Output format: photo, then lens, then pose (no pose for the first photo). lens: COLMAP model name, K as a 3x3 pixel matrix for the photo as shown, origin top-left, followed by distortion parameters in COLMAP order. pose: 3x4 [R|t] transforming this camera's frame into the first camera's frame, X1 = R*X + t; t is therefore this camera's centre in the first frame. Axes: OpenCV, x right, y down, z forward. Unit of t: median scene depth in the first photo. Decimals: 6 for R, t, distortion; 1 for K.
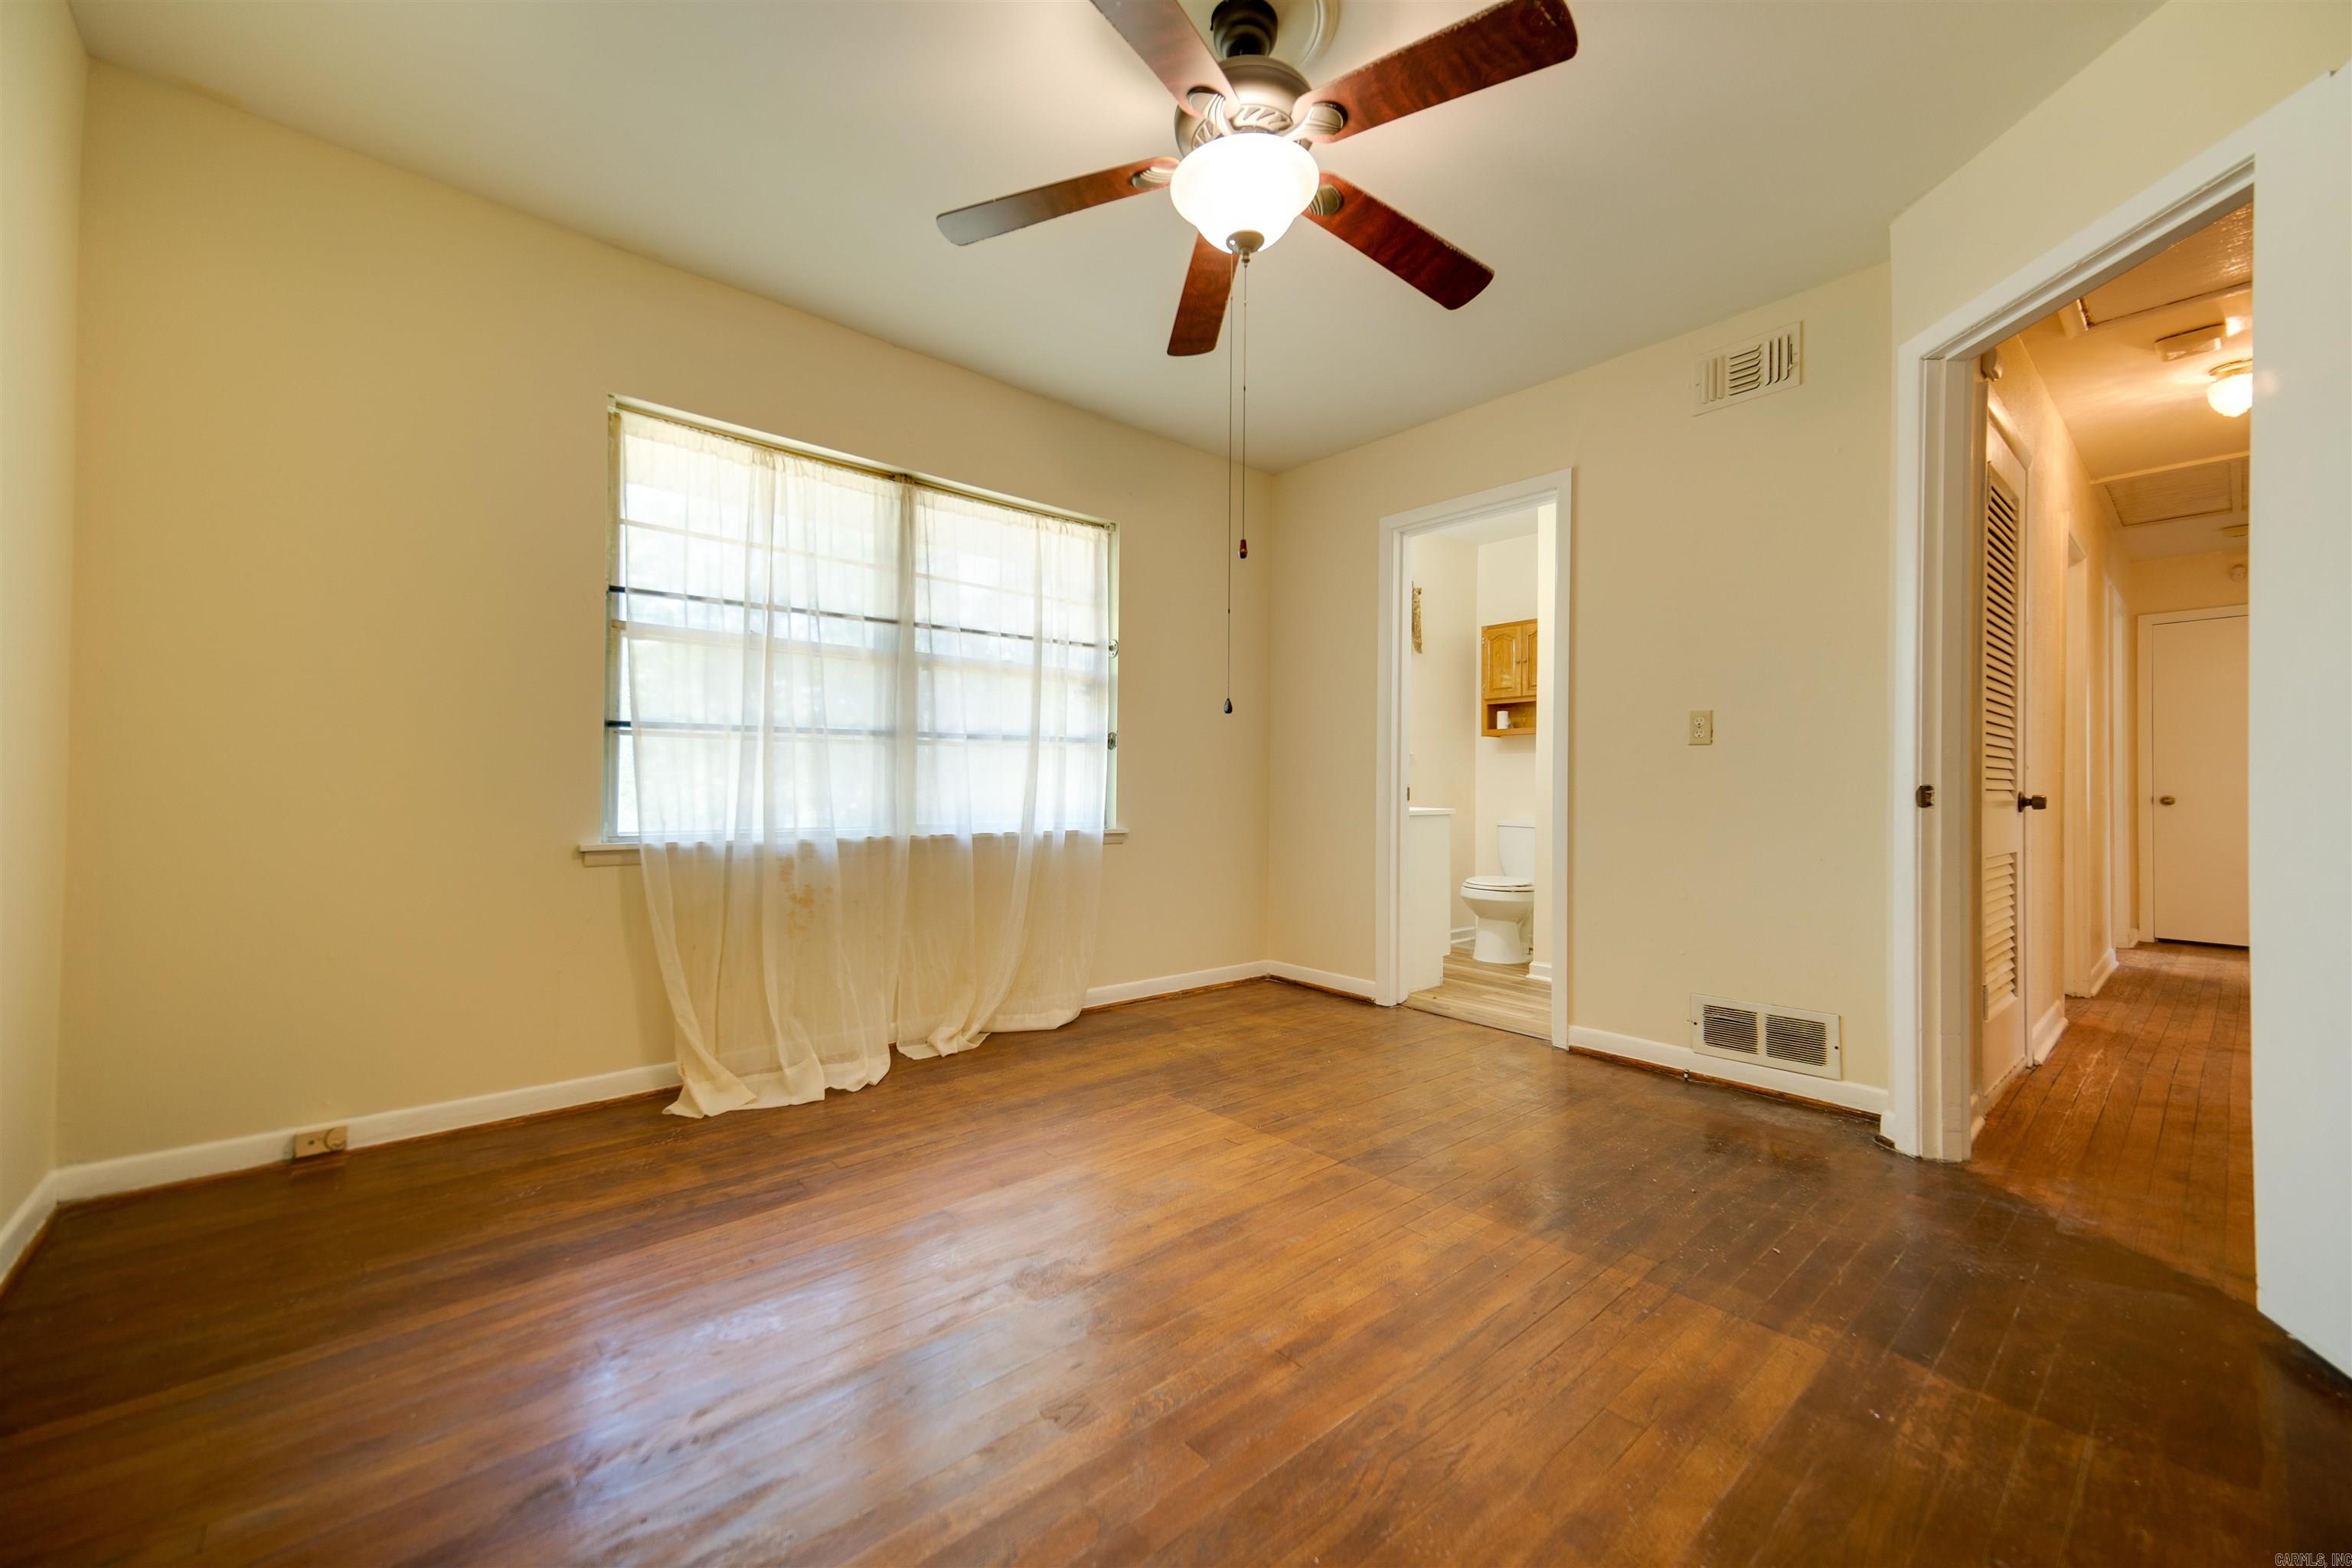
lens RADIAL K [[929.1, 0, 1159.0], [0, 929.1, 774.3], [0, 0, 1]] dist [0.026337, -0.003091]
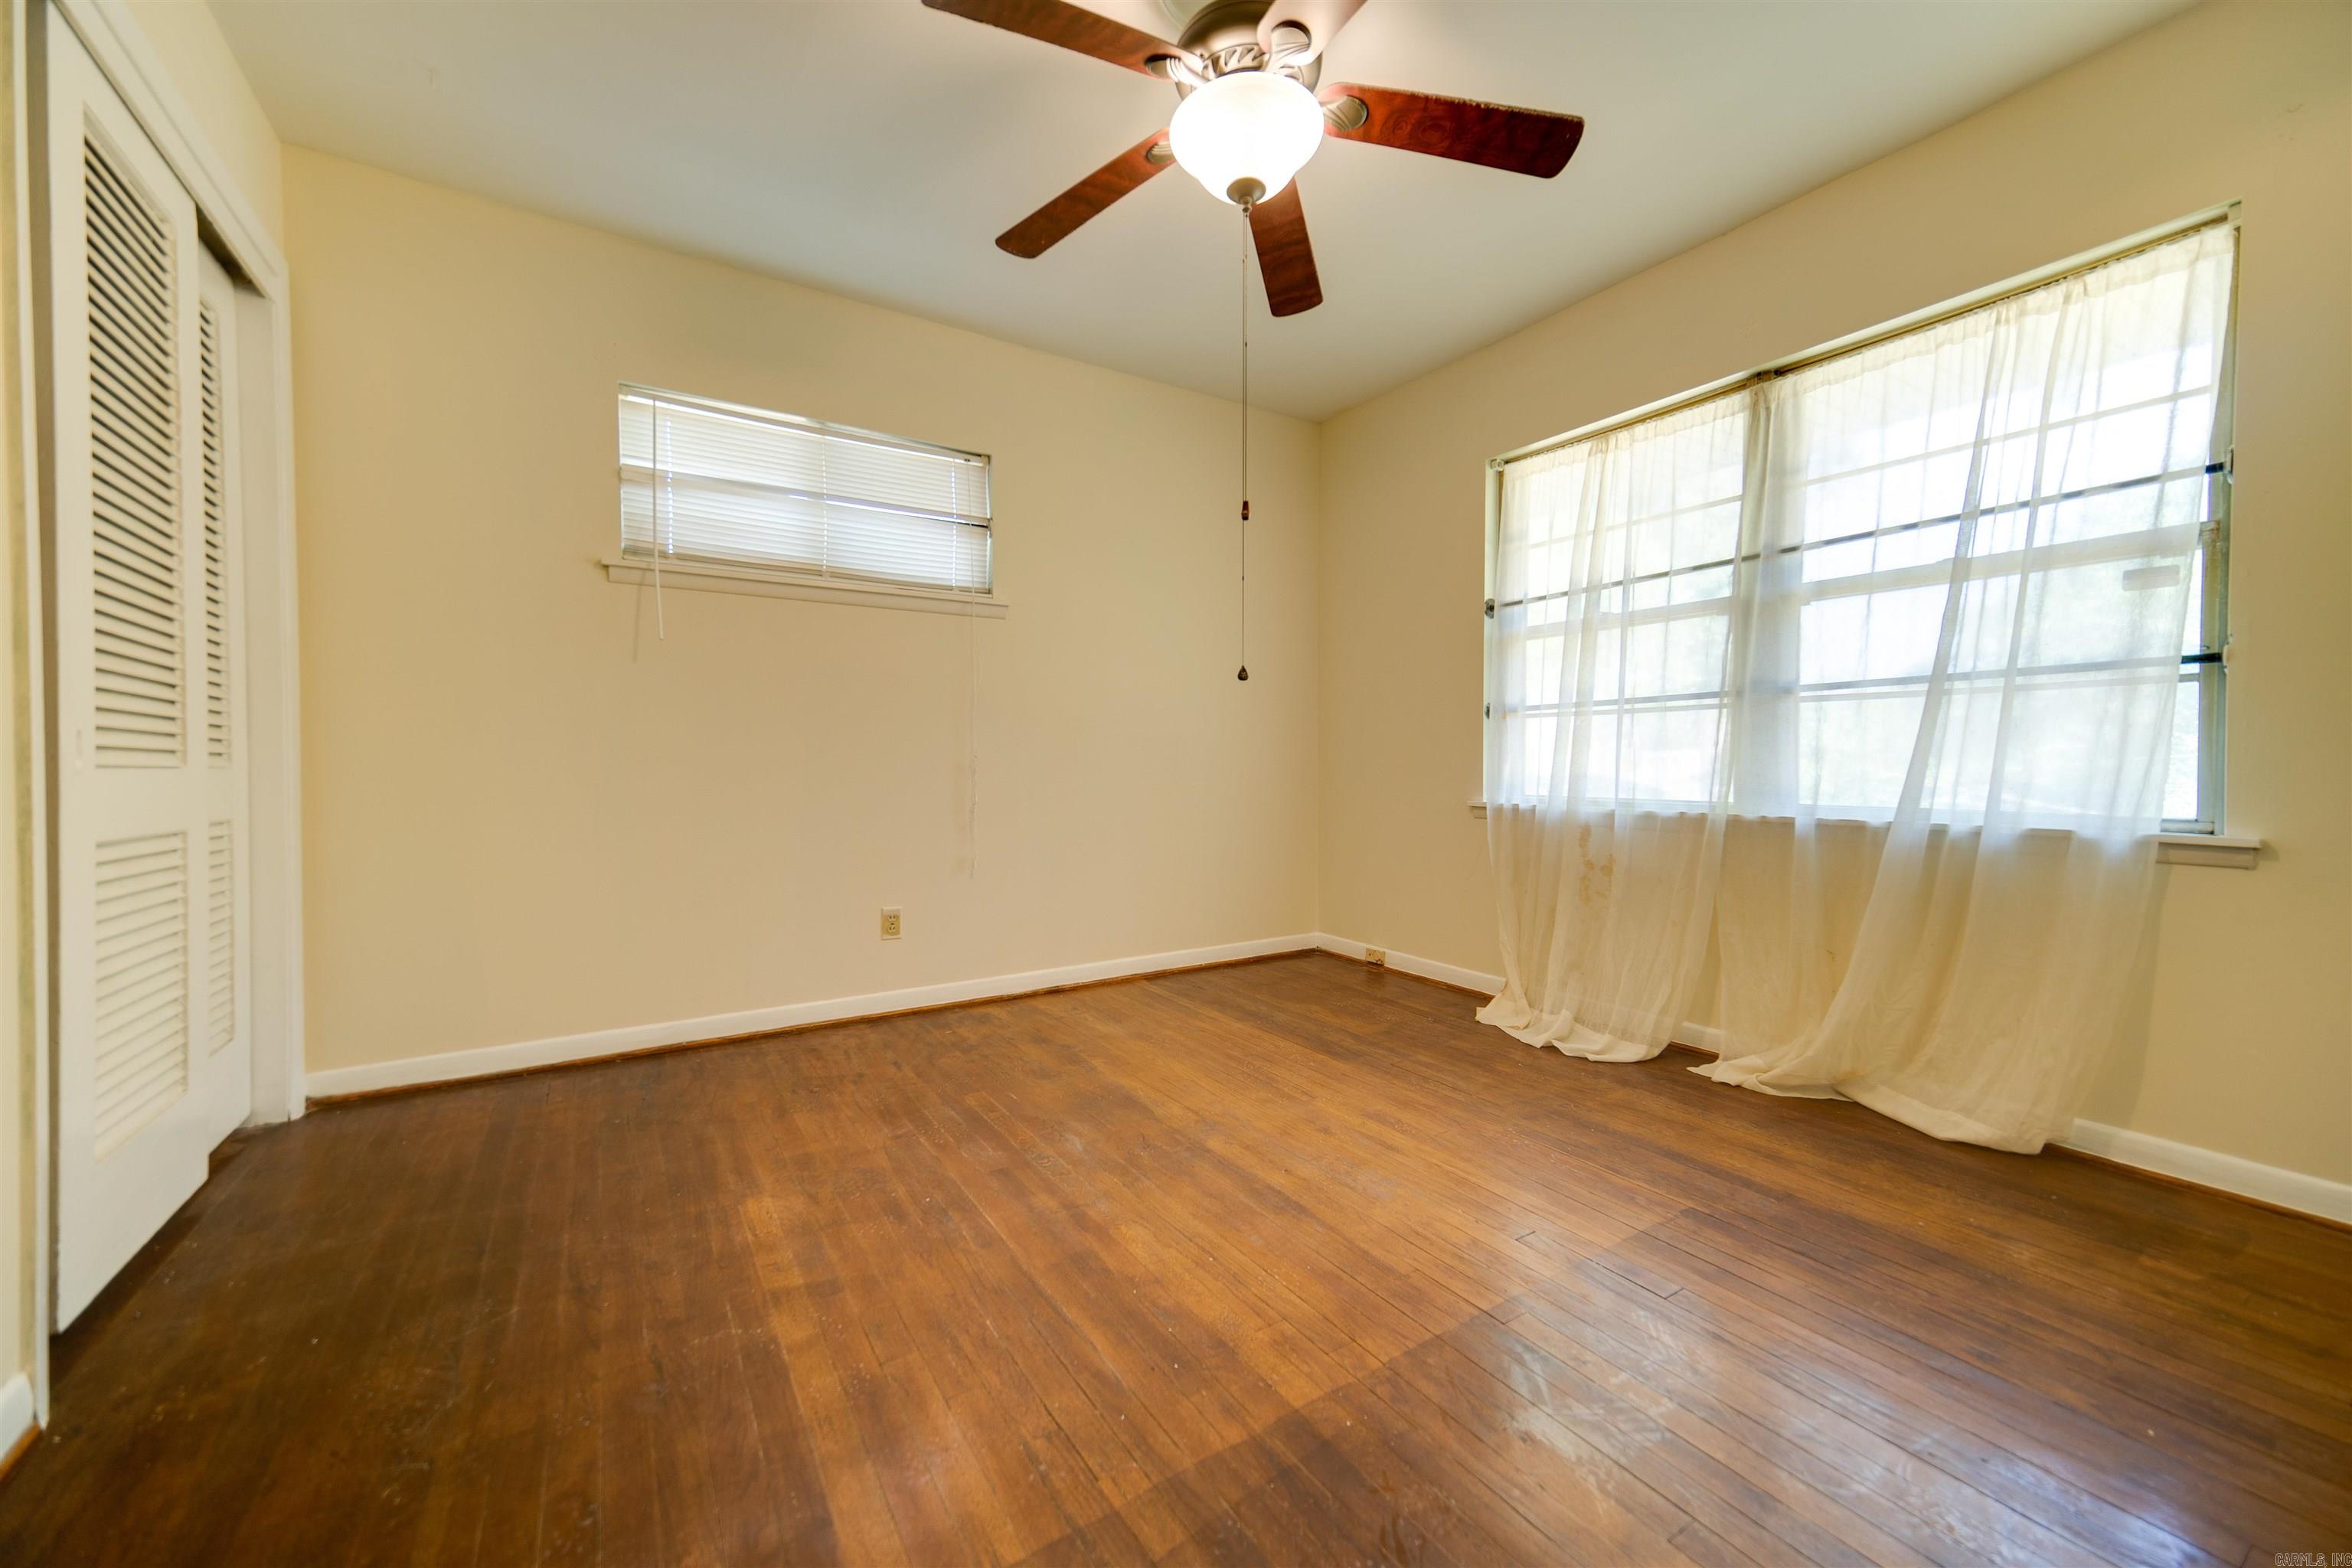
lens RADIAL K [[929.1, 0, 1196.8], [0, 929.1, 780.0], [0, 0, 1]] dist [0.026337, -0.003091]
pose [[-0.154140, 0.013893, -0.987951, 0.732950], [0.015911, 0.999806, 0.011578, 0.019637], [0.987921, -0.013934, -0.154331, 0.750811]]
